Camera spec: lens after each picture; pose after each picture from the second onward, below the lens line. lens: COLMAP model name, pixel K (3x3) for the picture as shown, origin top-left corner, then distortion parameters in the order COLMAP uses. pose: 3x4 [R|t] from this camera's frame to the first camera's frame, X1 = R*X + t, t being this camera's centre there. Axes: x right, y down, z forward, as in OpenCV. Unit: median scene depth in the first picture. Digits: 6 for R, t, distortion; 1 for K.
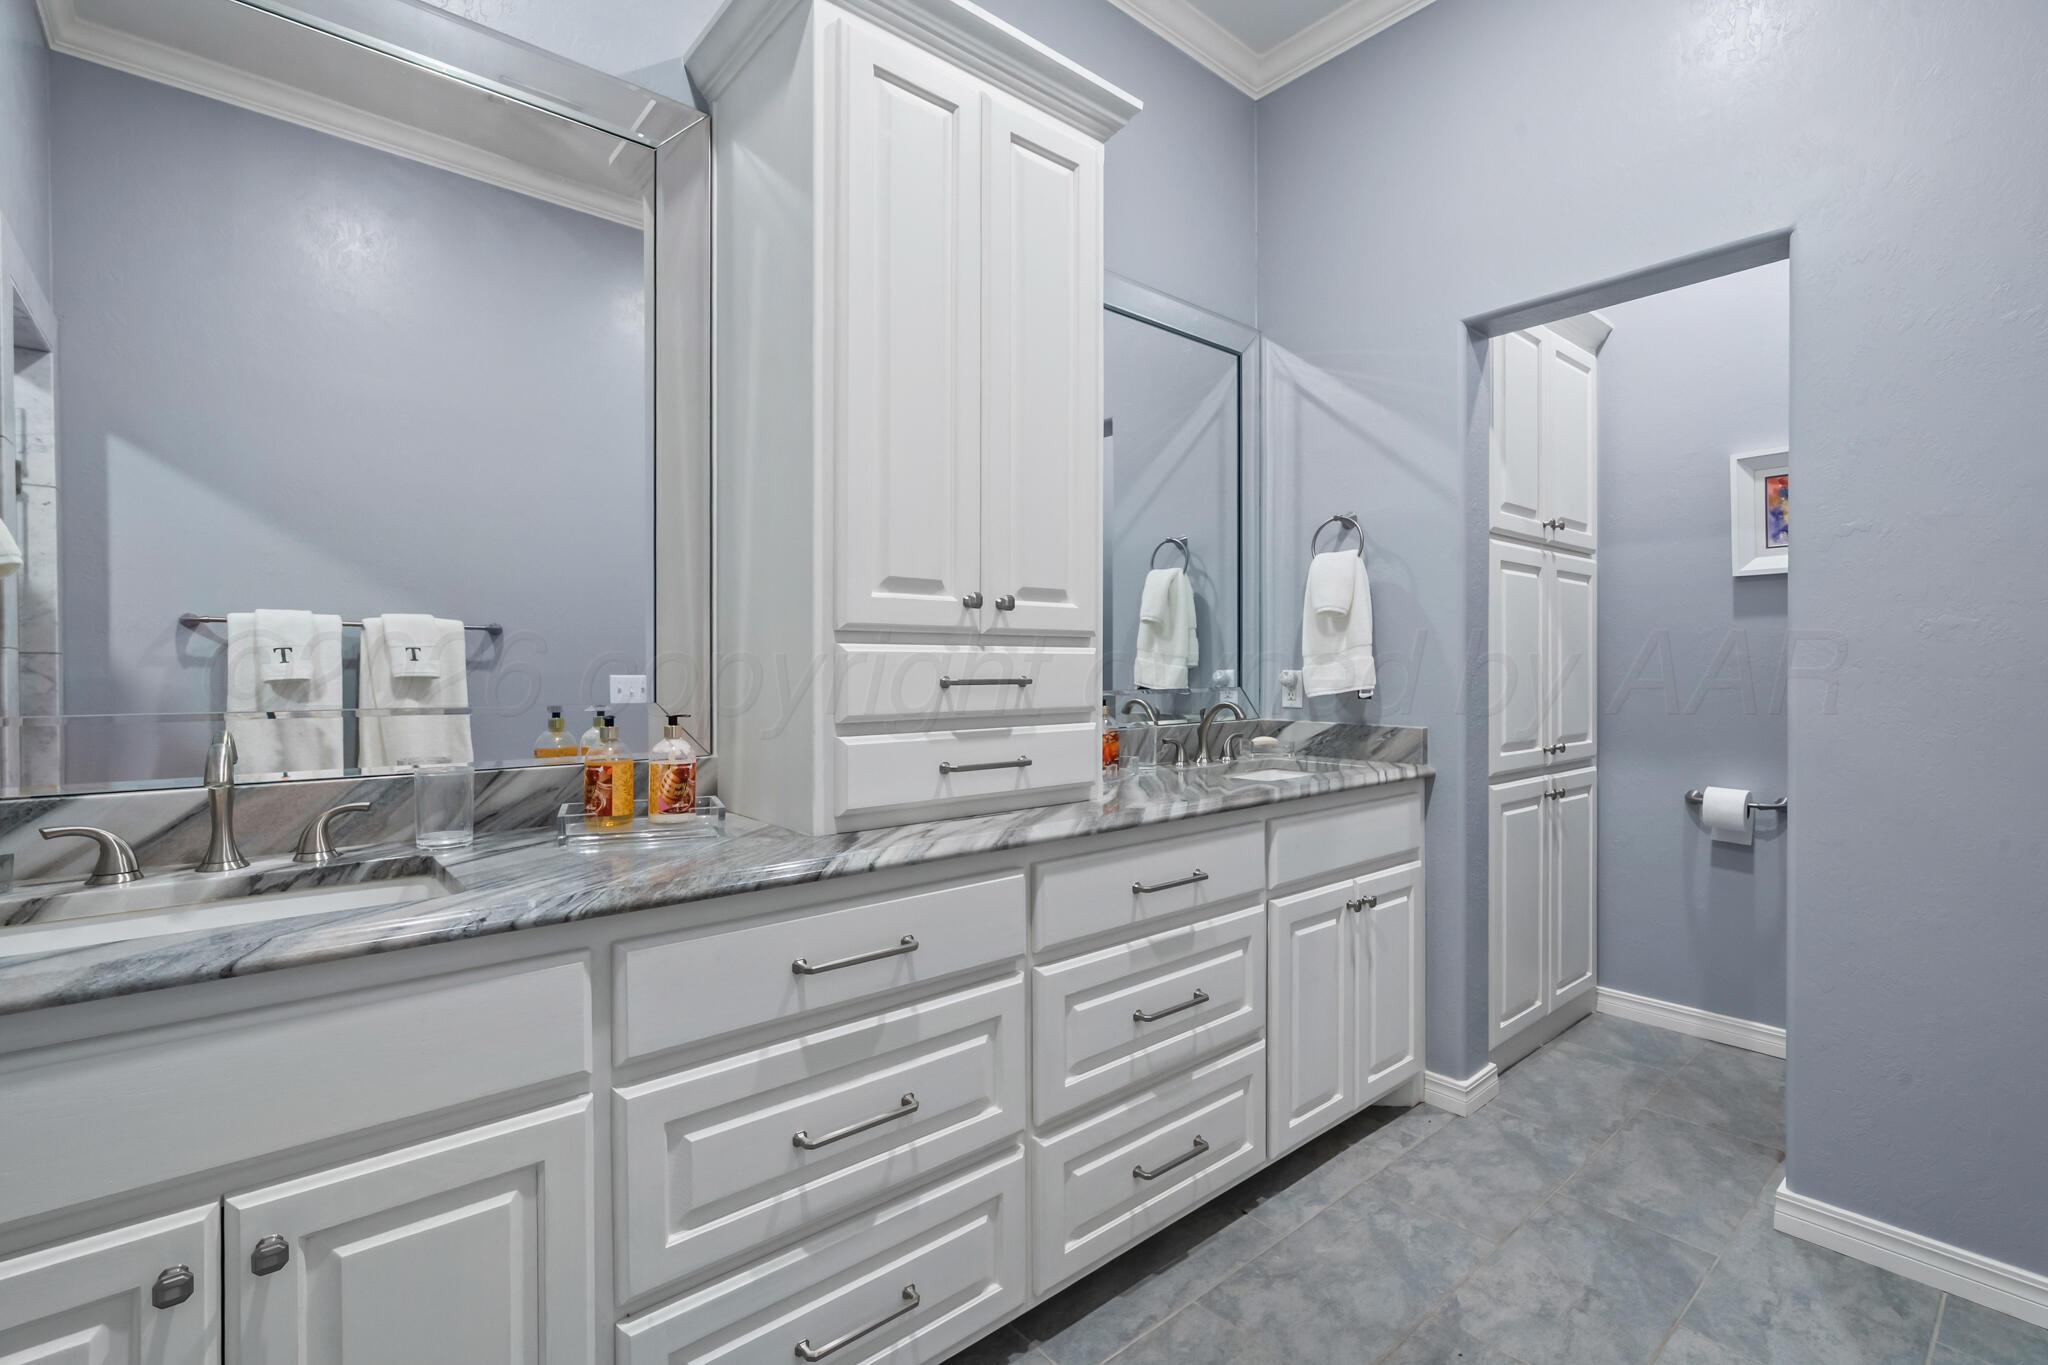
lens RADIAL K [[934.1, 0, 1025.5], [0, 934.1, 665.3], [0, 0, 1]] dist [-0.000913, -0.000006]
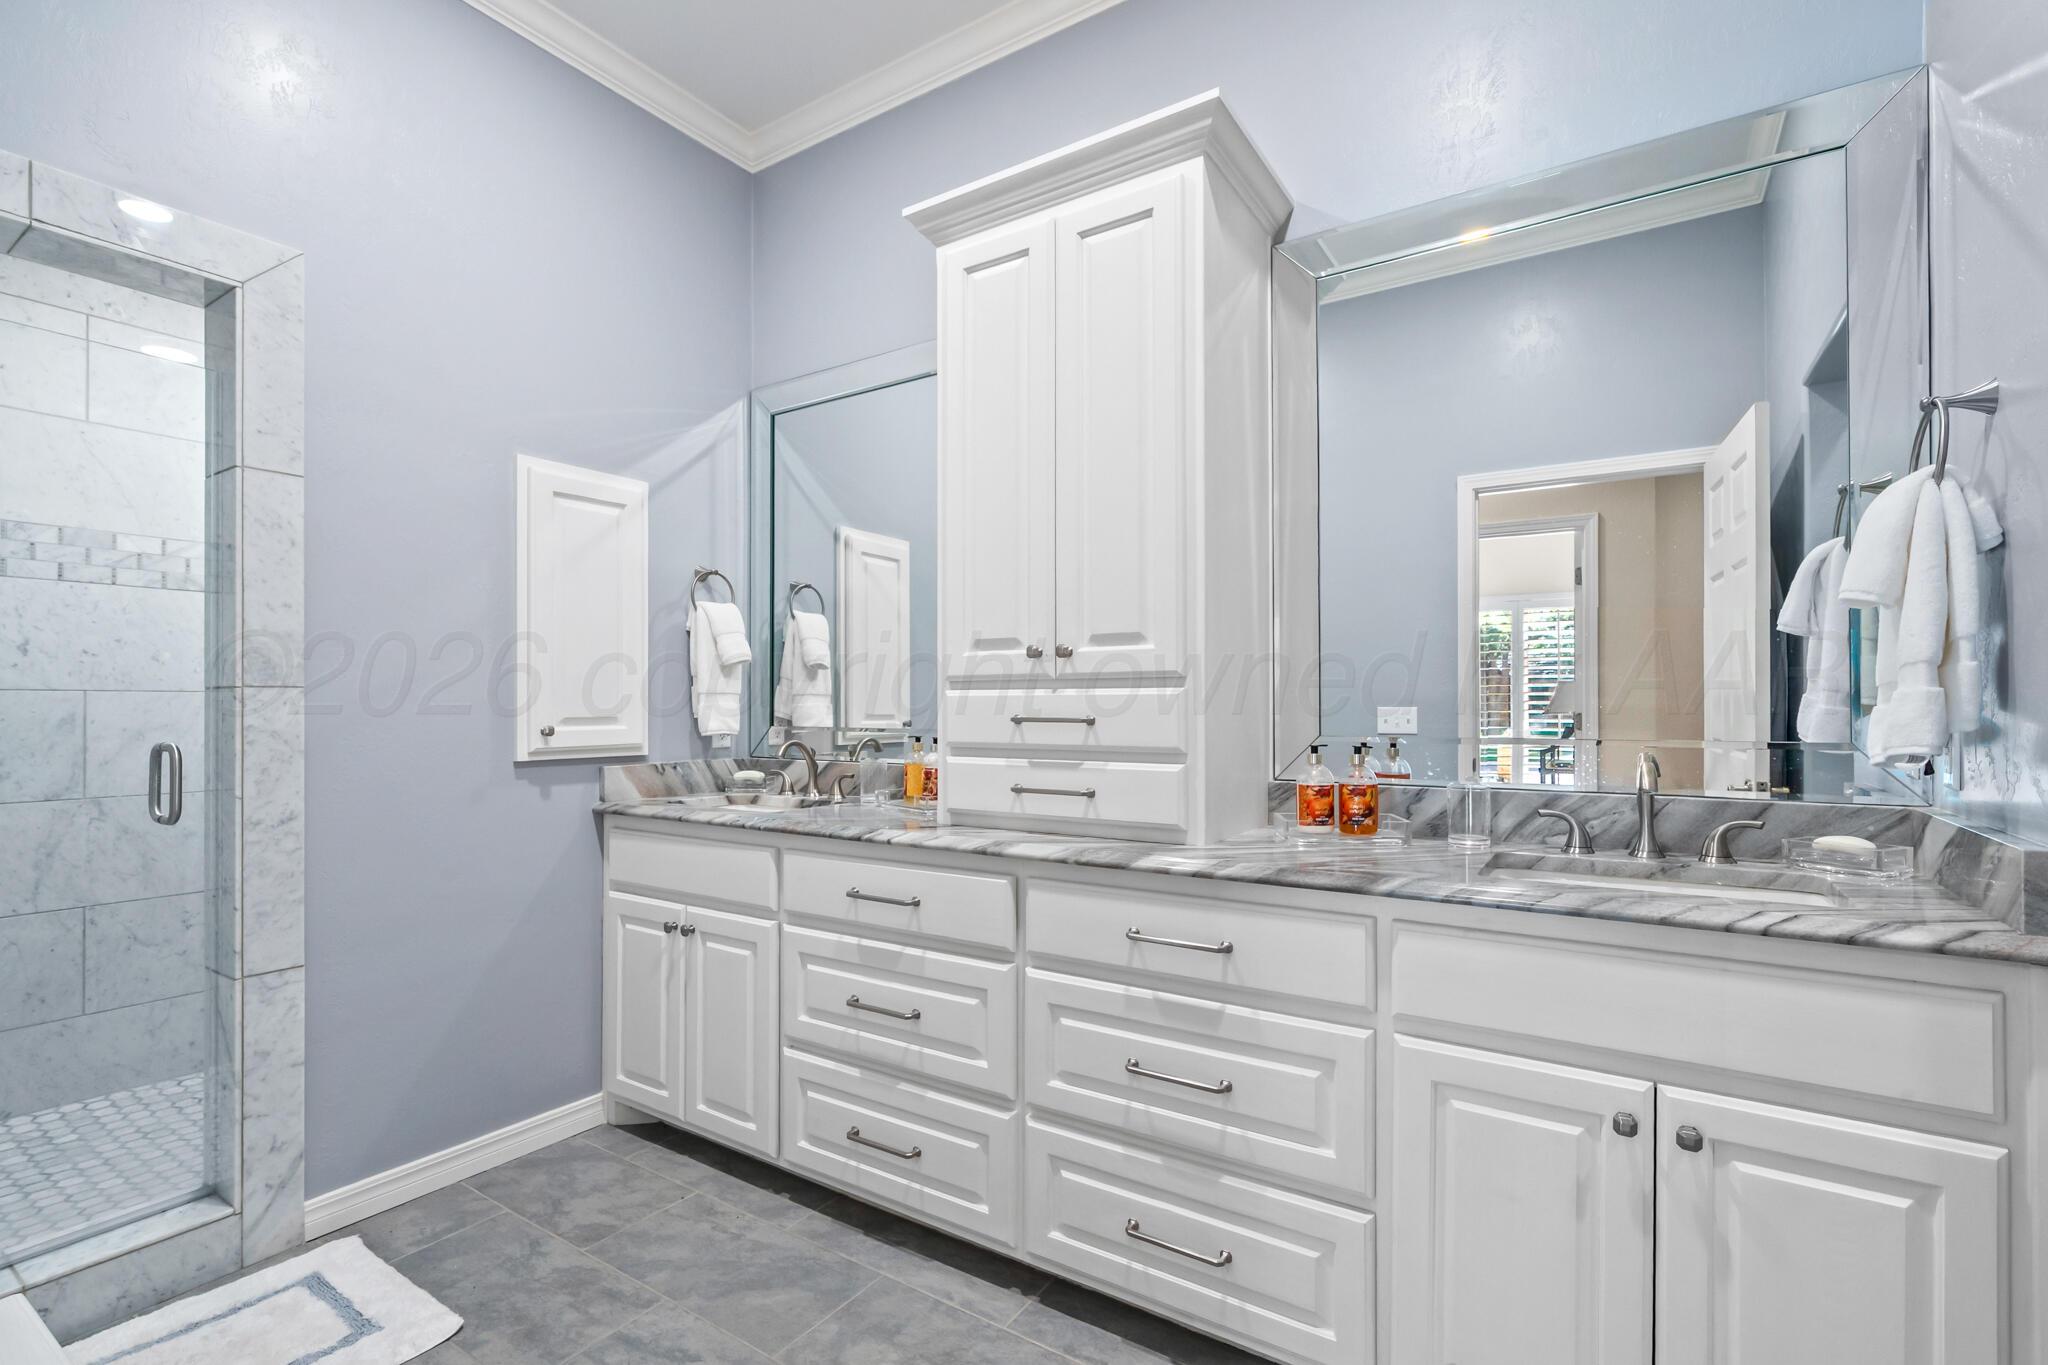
lens RADIAL K [[934.1, 0, 1026.0], [0, 934.1, 704.7], [0, 0, 1]] dist [-0.000913, -0.000006]
pose [[0.271545, -0.005838, -0.962408, 1.109767], [-0.002654, 0.999973, -0.006815, 0.007066], [0.962422, 0.004405, 0.271522, 0.673688]]
